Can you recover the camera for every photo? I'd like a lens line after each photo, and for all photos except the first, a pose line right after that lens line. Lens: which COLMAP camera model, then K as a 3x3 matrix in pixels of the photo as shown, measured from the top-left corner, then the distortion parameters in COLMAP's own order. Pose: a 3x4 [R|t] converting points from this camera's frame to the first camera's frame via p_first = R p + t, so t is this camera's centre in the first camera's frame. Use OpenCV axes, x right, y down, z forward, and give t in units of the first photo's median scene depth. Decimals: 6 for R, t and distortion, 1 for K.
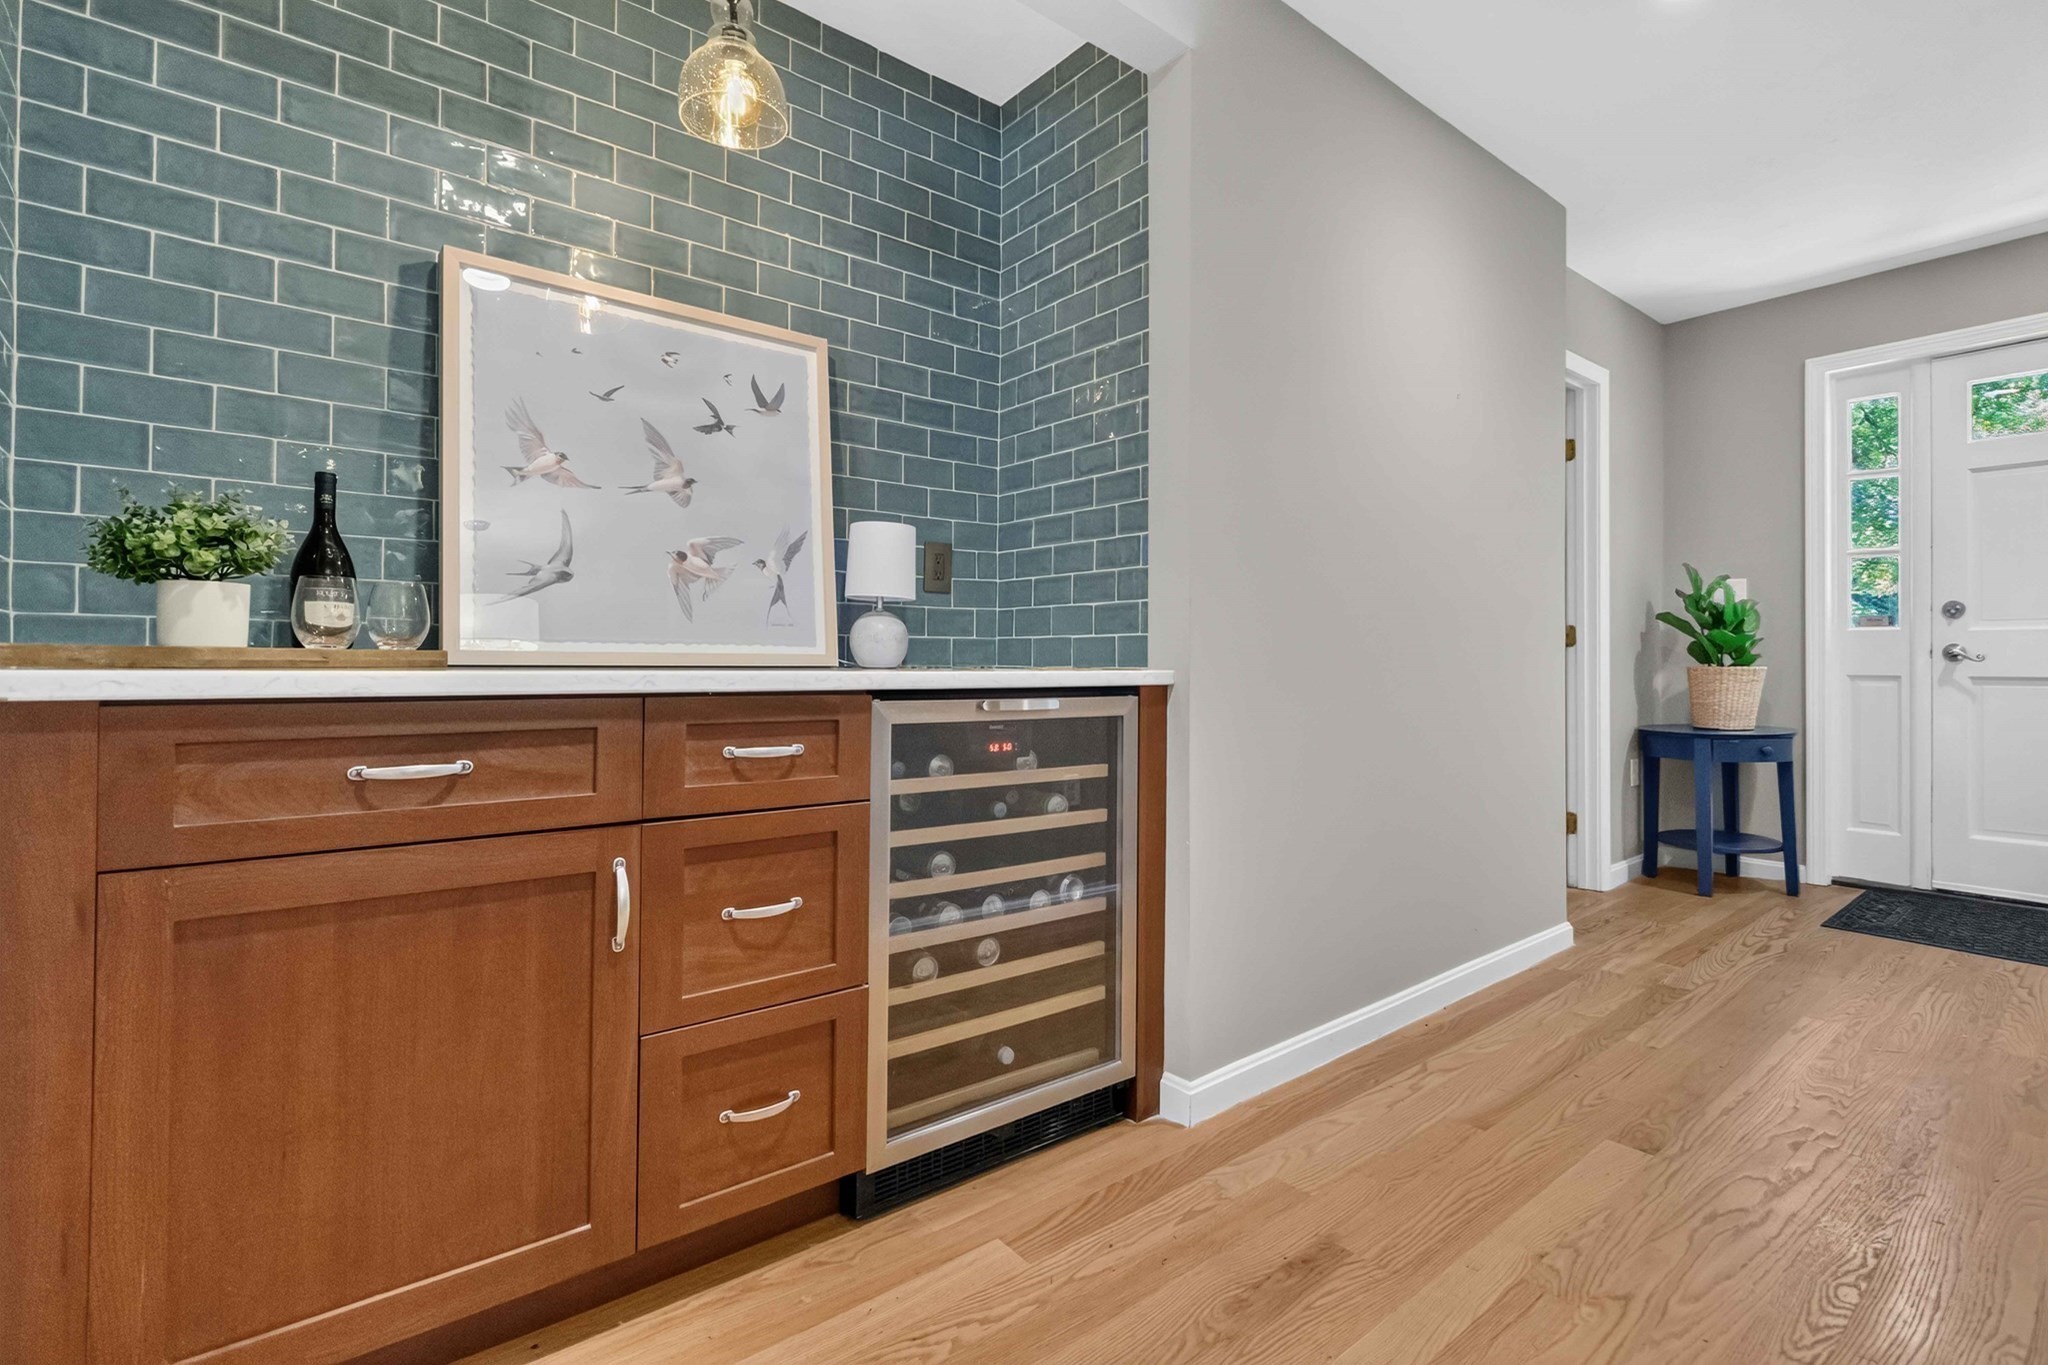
lens RADIAL K [[943.4, 0, 1036.1], [0, 943.4, 651.5], [0, 0, 1]] dist [0.000676, 0.000076]
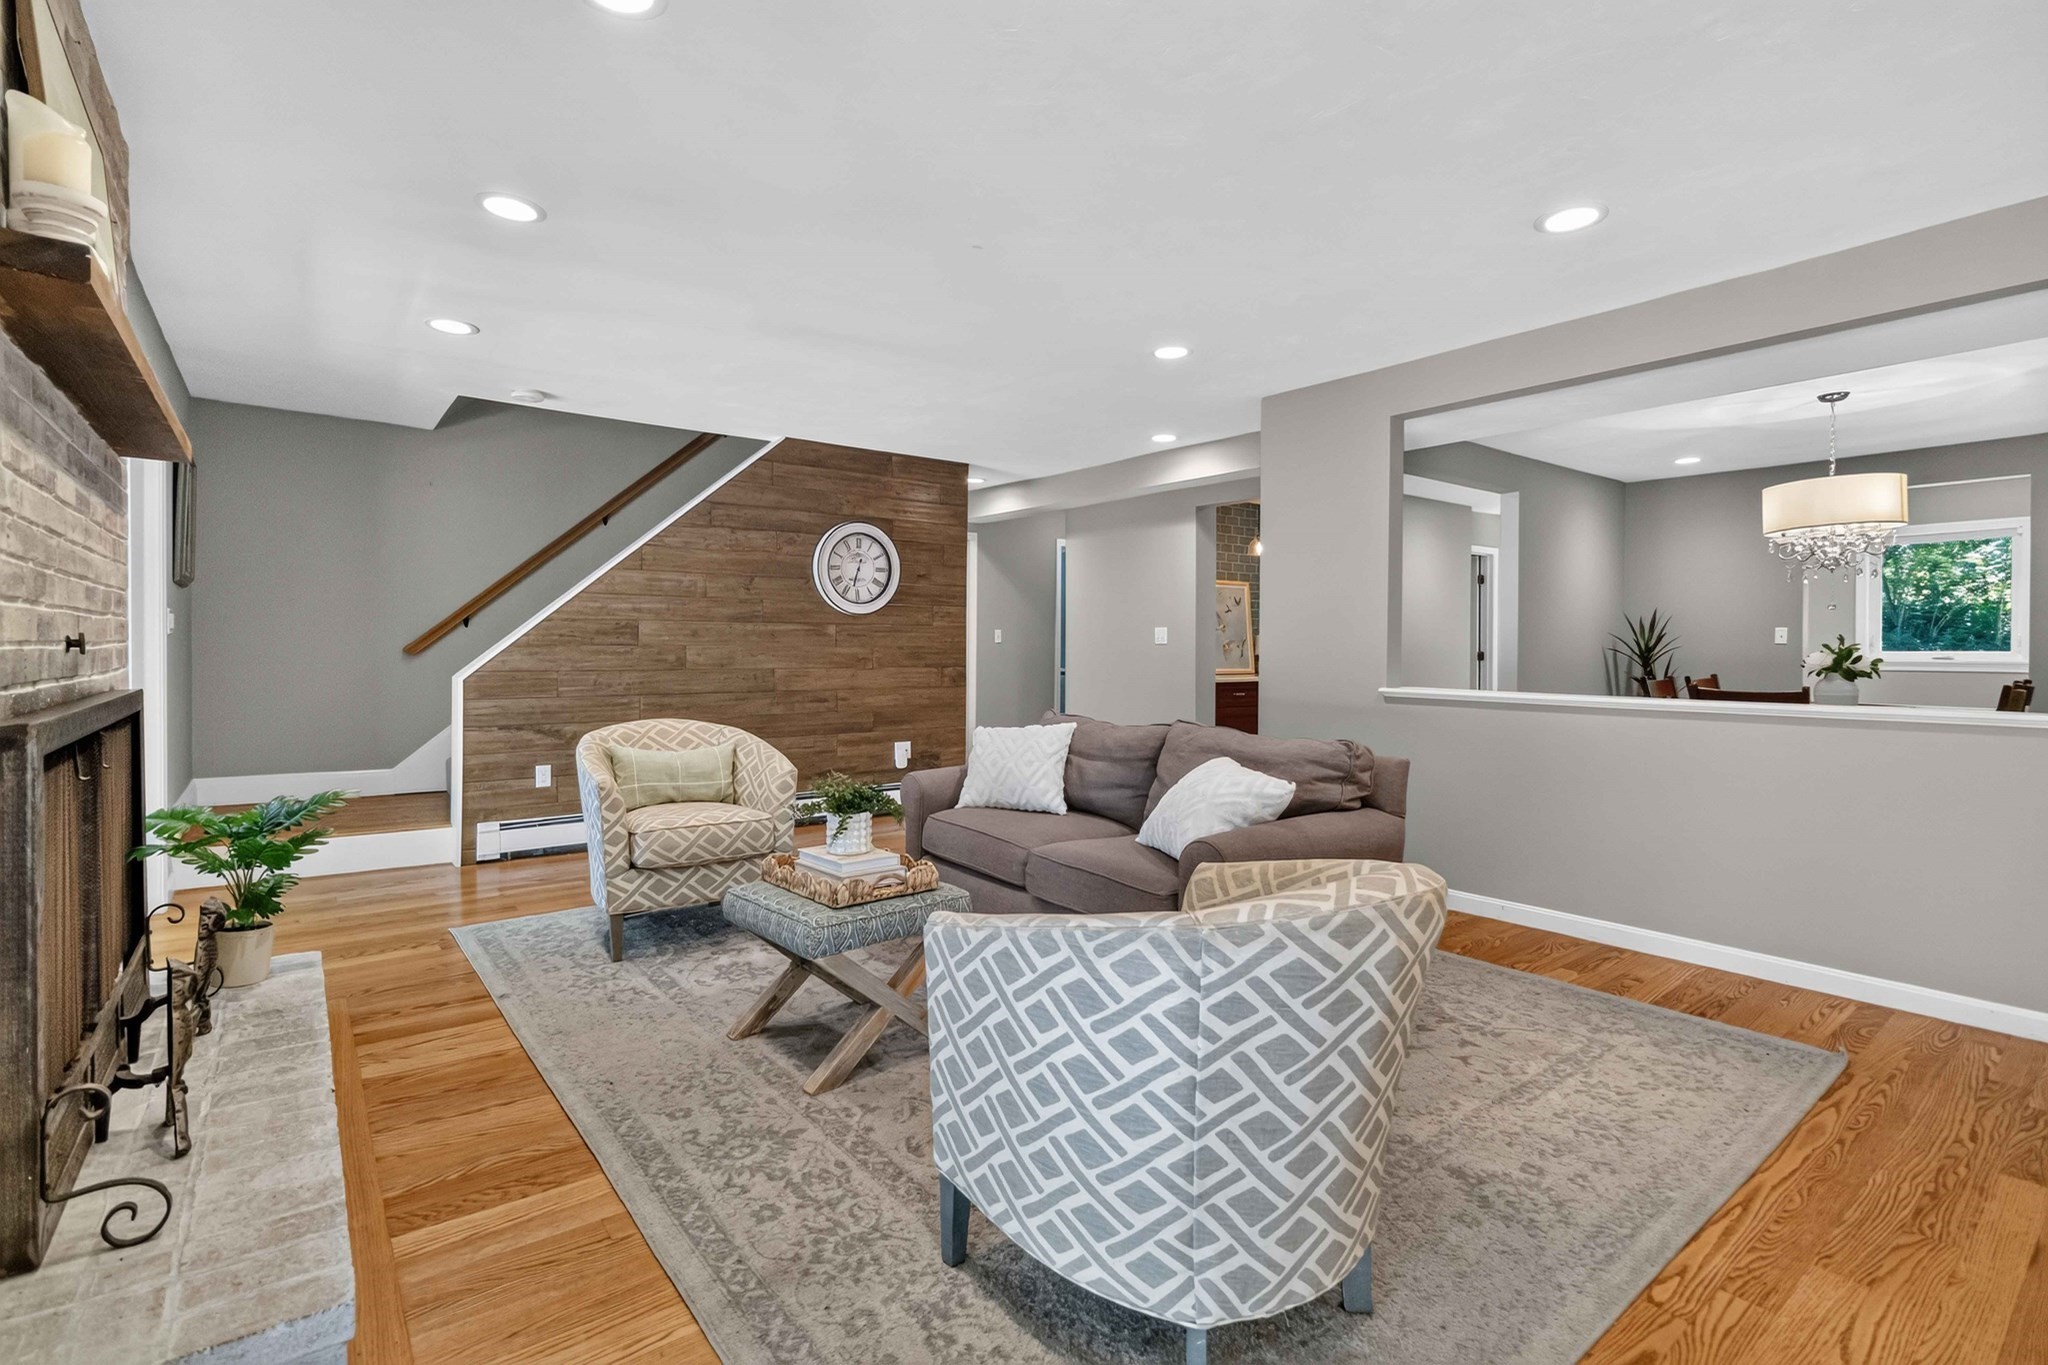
lens RADIAL K [[943.4, 0, 1020.9], [0, 943.4, 663.0], [0, 0, 1]] dist [0.000676, 0.000076]
pose [[0.999643, -0.001824, -0.026660, -1.199619], [0.002611, 0.999560, 0.029545, -0.160331], [0.026595, -0.029604, 0.999208, -3.183099]]
